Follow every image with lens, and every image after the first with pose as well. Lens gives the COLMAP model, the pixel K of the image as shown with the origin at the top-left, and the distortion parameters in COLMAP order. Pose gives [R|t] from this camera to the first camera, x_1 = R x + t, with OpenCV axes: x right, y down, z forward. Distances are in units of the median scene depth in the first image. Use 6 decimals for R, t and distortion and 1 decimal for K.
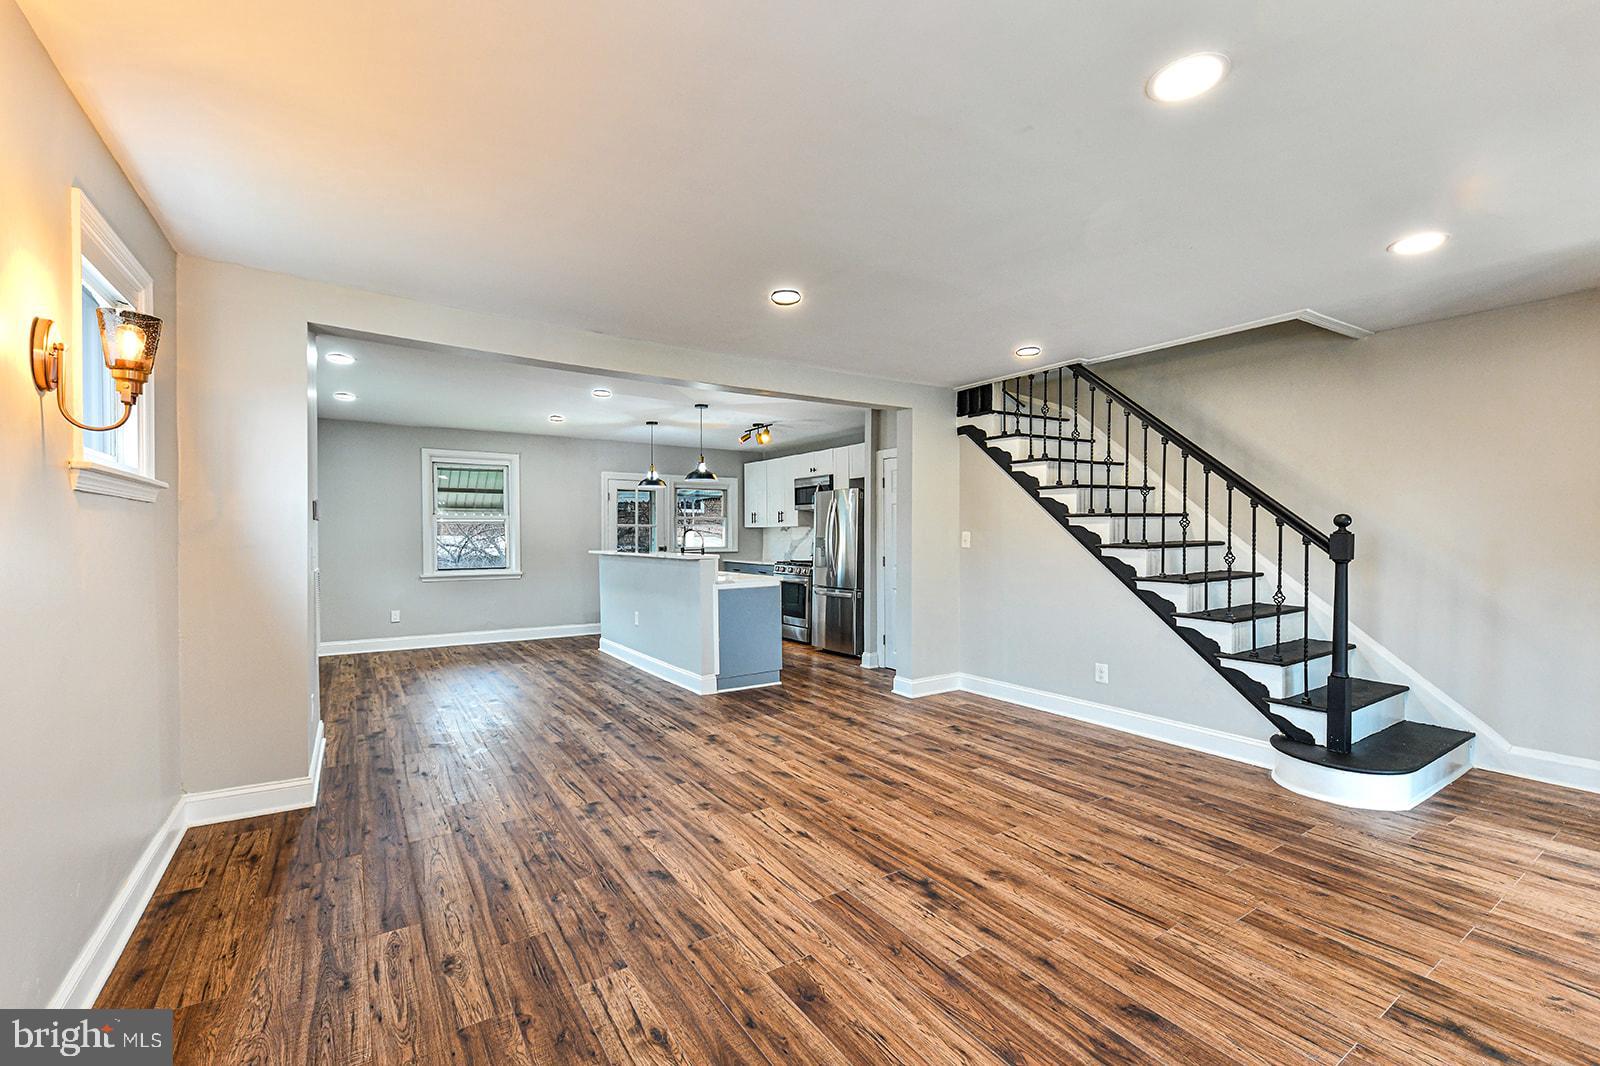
lens RADIAL K [[668.9, 0, 800.0], [0, 668.9, 533.0], [0, 0, 1]] dist [0.074733, 0.000202]
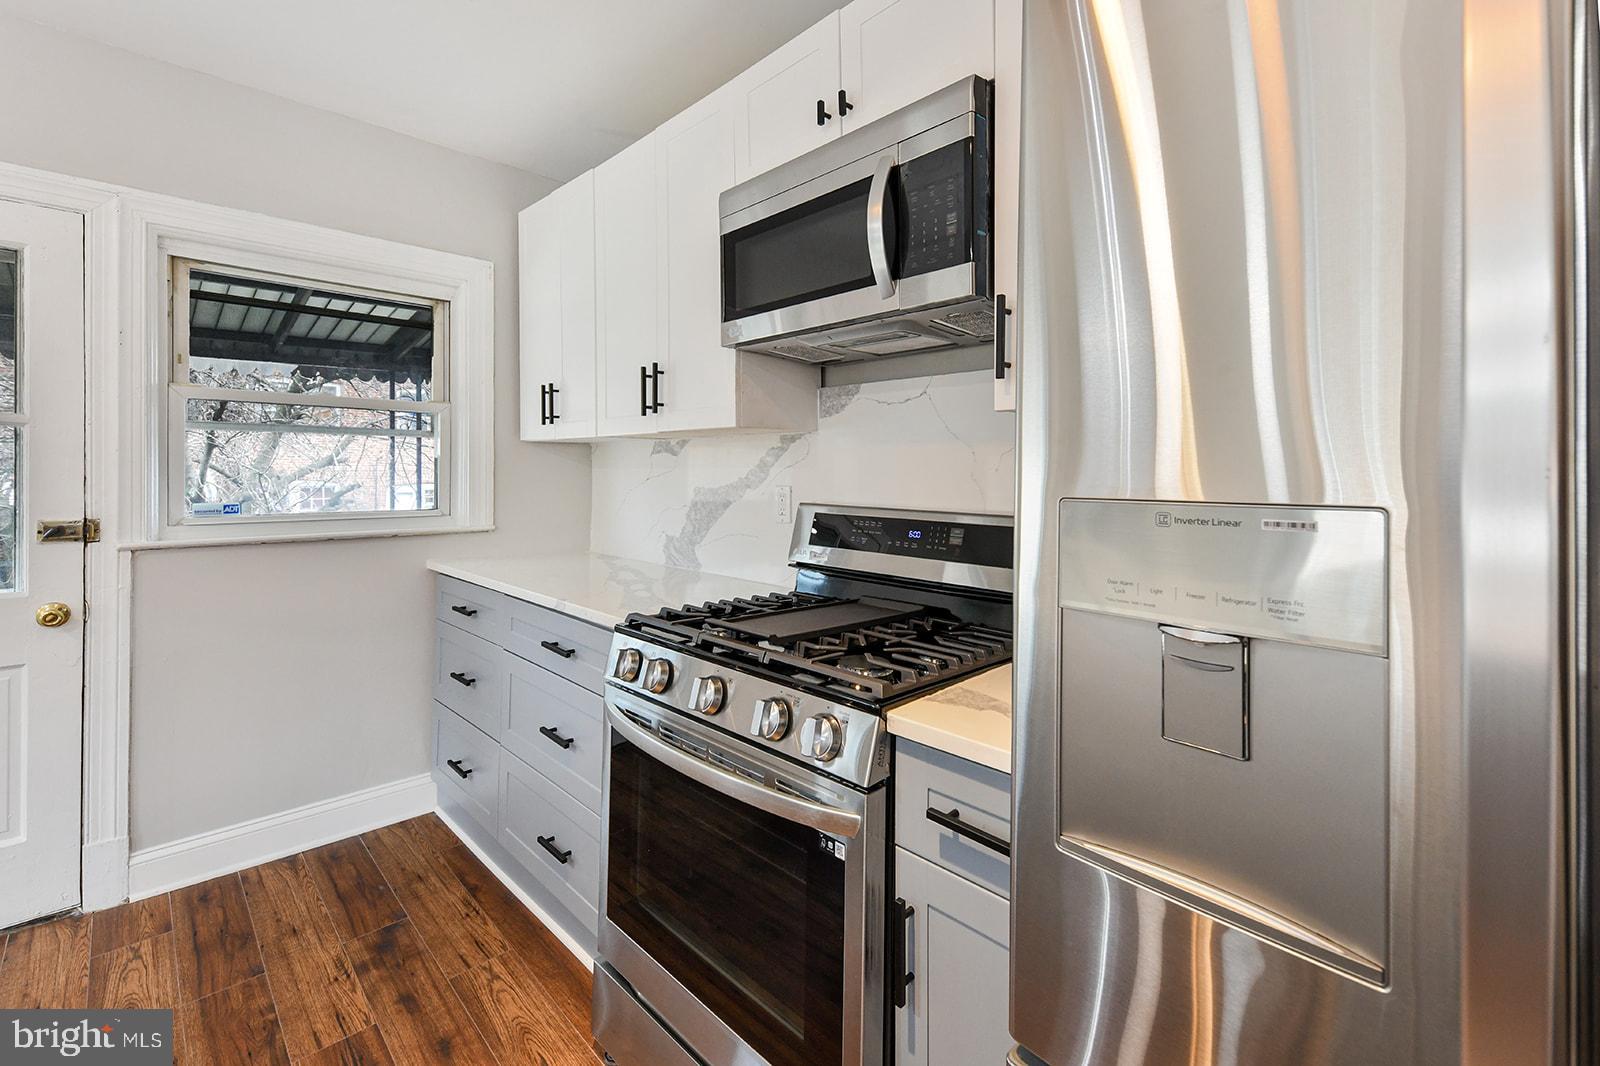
lens RADIAL K [[695.1, 0, 799.9], [0, 695.1, 467.6], [0, 0, 1]] dist [0.010993, -0.000132]
pose [[0.984275, 0.004782, 0.176578, -0.022198], [-0.004628, 0.999988, -0.001284, 0.002649], [-0.176582, 0.000447, 0.984286, 0.808911]]
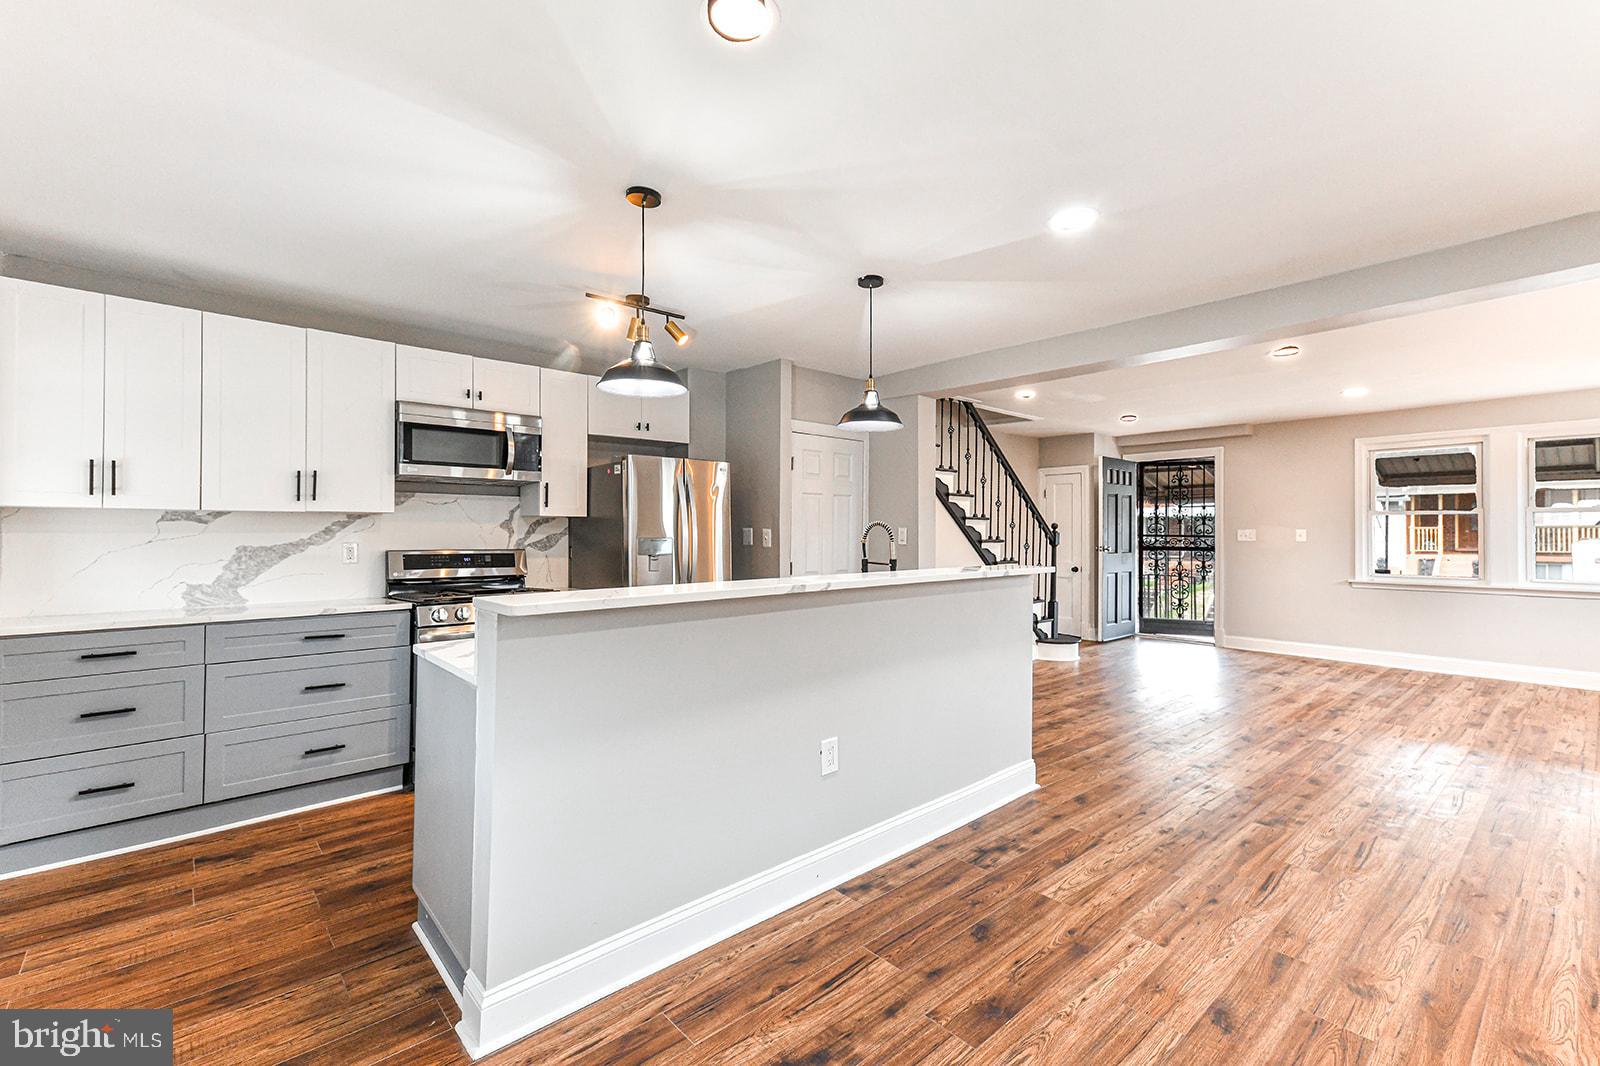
lens RADIAL K [[686.4, 0, 798.1], [0, 686.4, 526.1], [0, 0, 1]] dist [0.025042, 0.000198]
pose [[-0.127329, 0.015062, 0.991746, -0.481858], [0.000628, 0.999886, -0.015105, 0.005218], [-0.991860, -0.001301, -0.127324, 0.827753]]
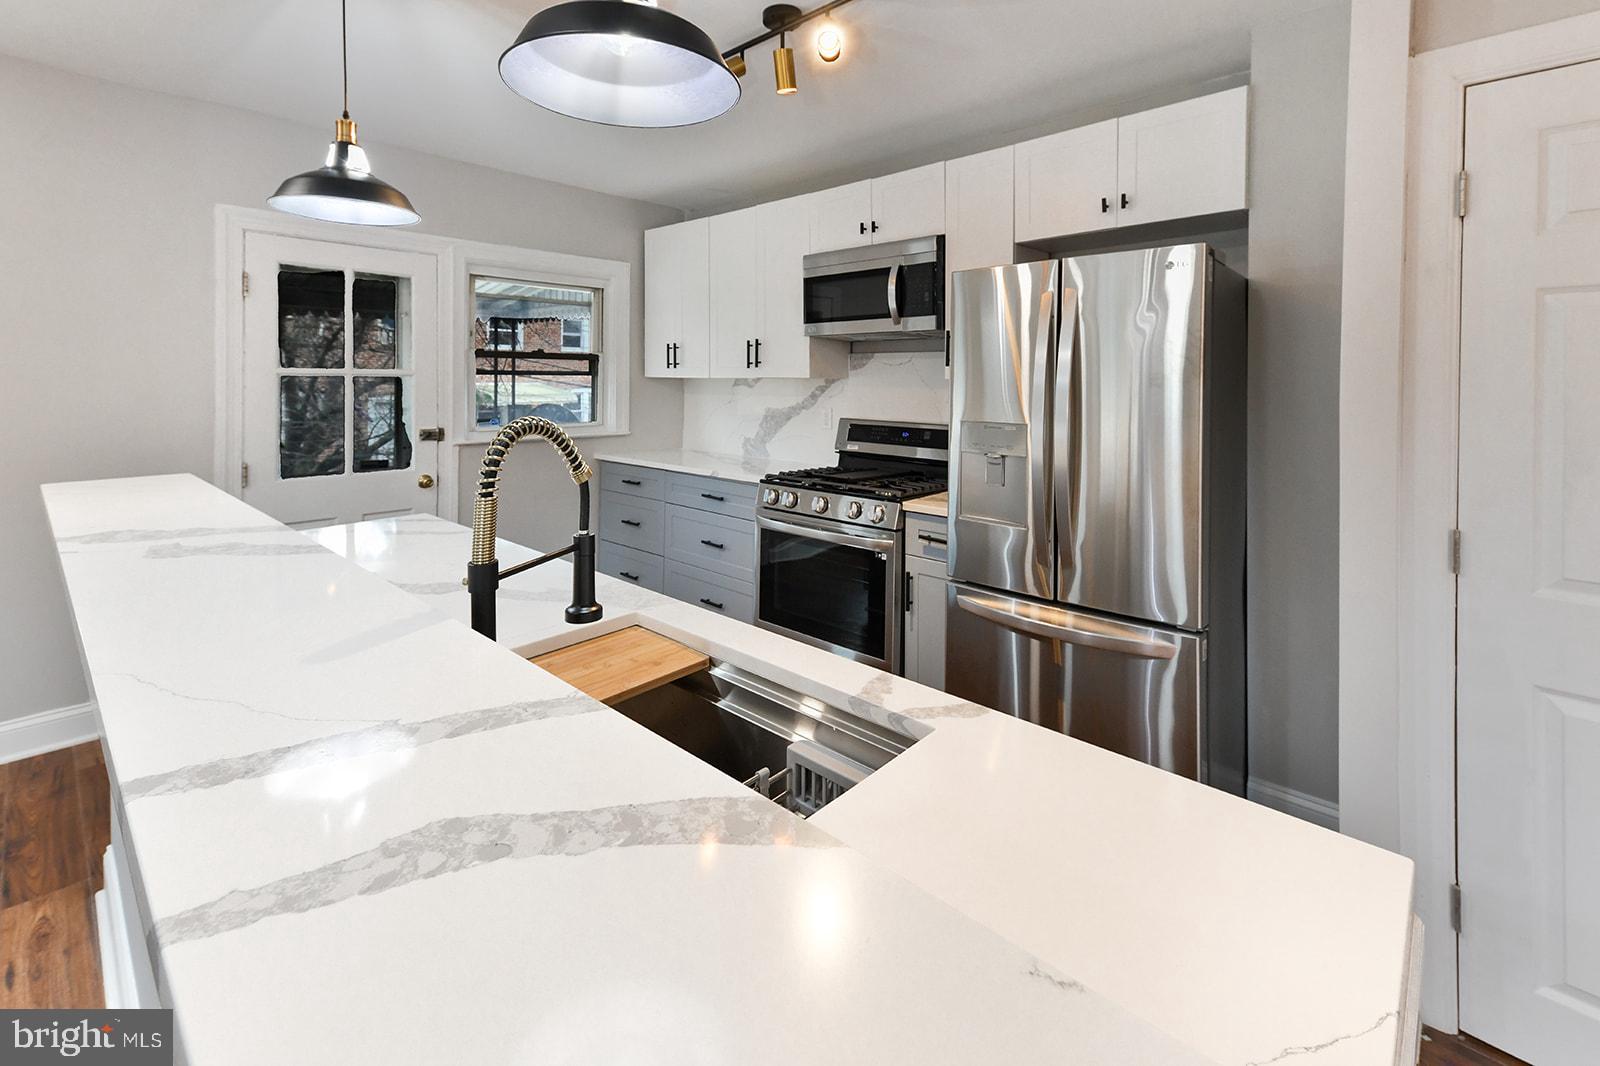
lens RADIAL K [[697.2, 0, 803.6], [0, 697.2, 382.2], [0, 0, 1]] dist [0.001026, 0.000326]
pose [[0.970582, 0.004224, 0.240735, -0.107172], [-0.006346, 0.999948, 0.008038, -0.011273], [-0.240688, -0.009330, 0.970558, 0.627142]]
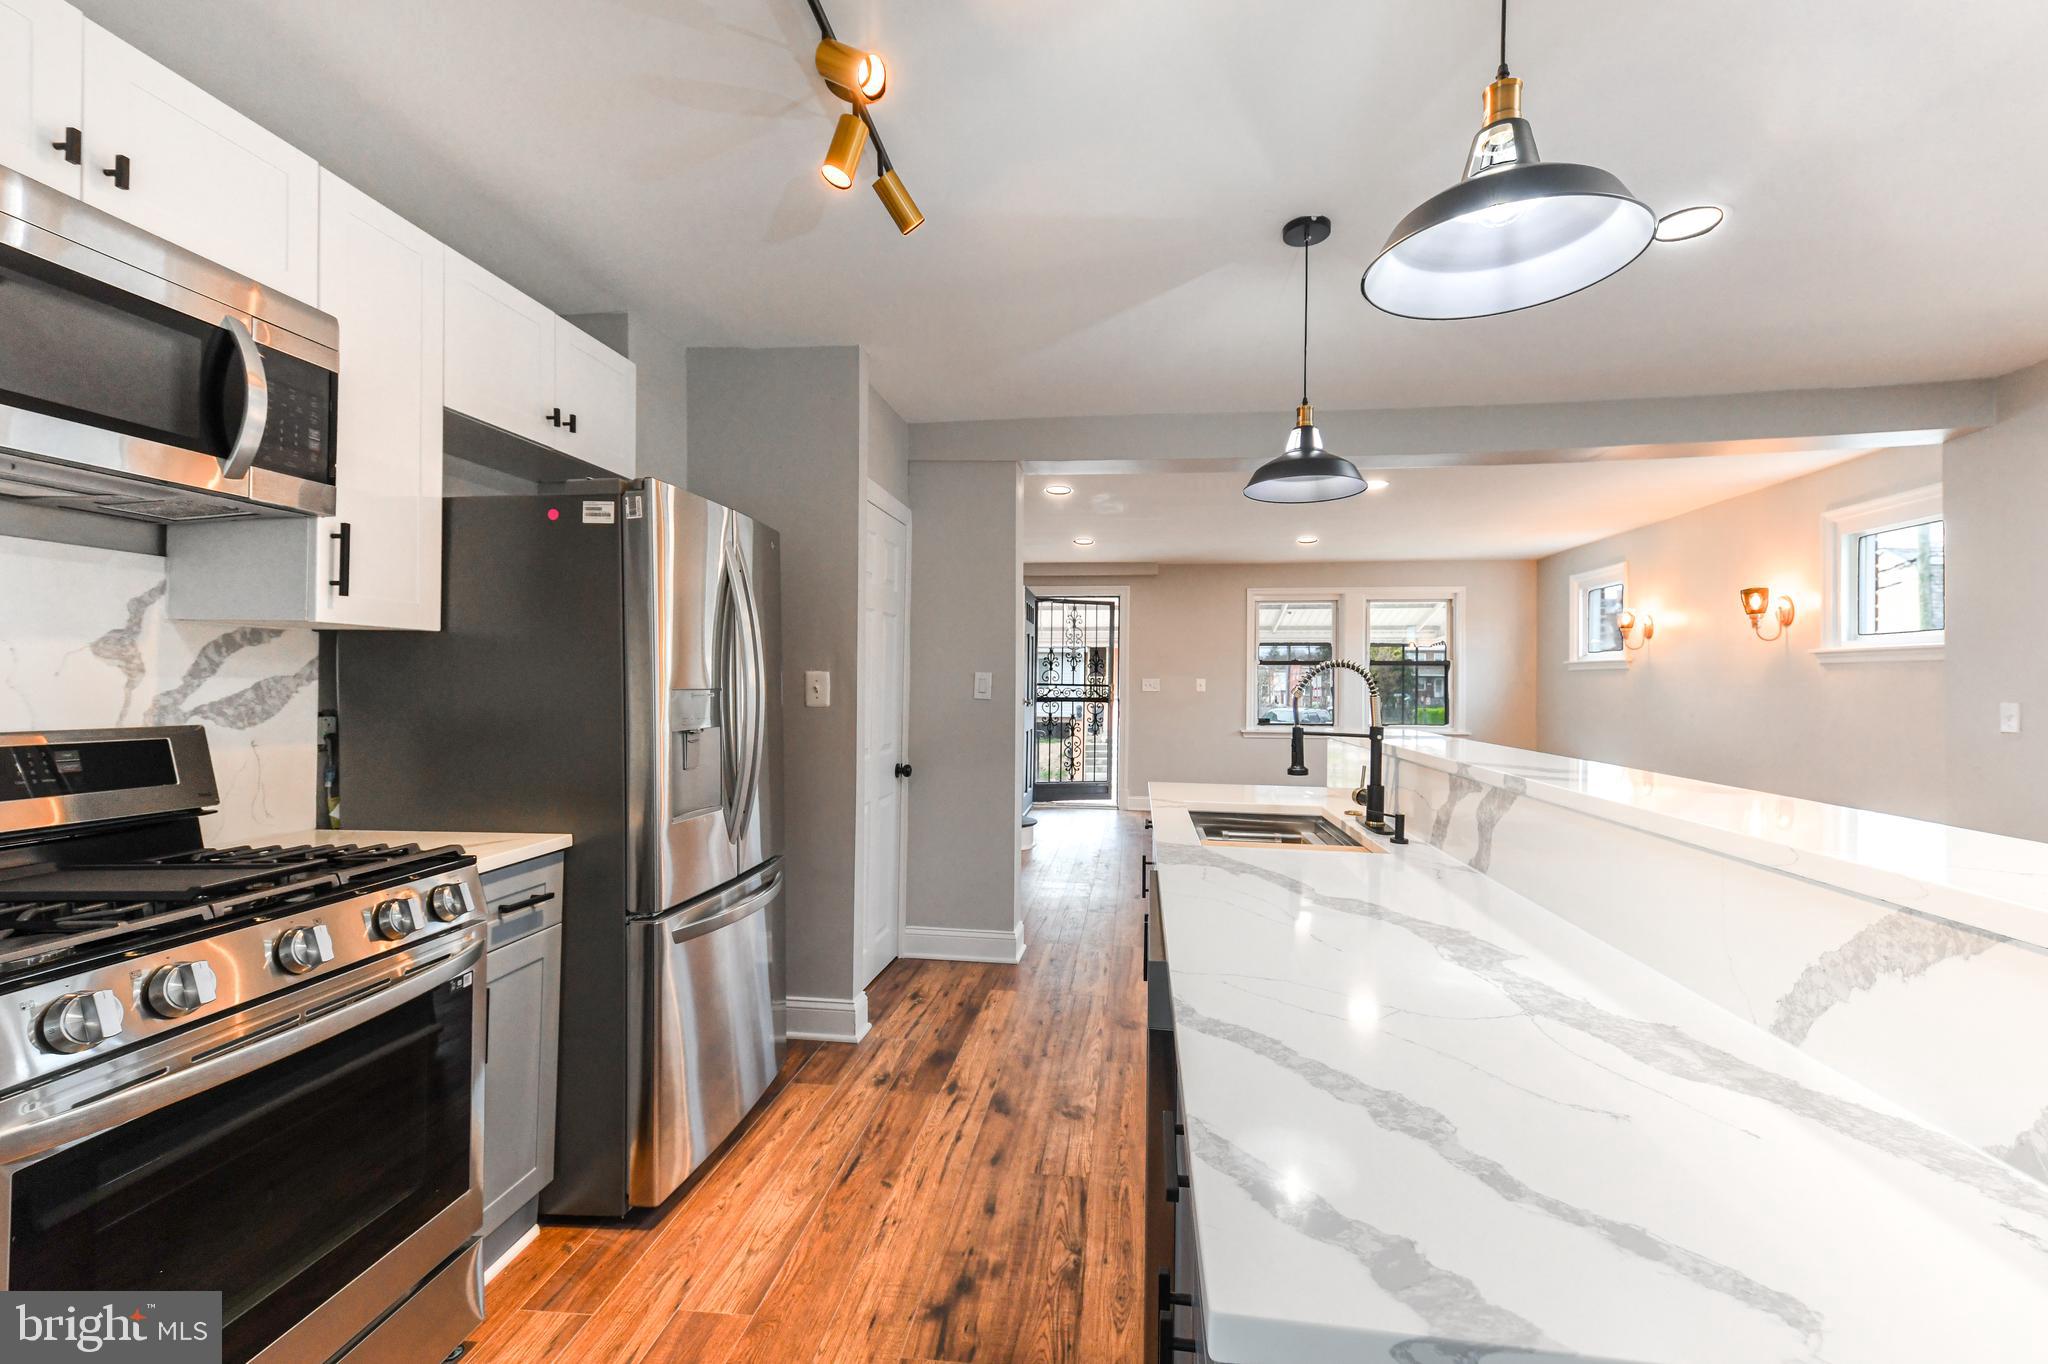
lens RADIAL K [[856.1, 0, 1024.0], [0, 856.1, 682.0], [0, 0, 1]] dist [0.074733, 0.000202]
pose [[-0.750155, -0.001007, 0.661261, -0.224194], [-0.004210, 0.999986, -0.003253, 0.004237], [-0.661249, -0.005224, -0.750149, 1.003288]]
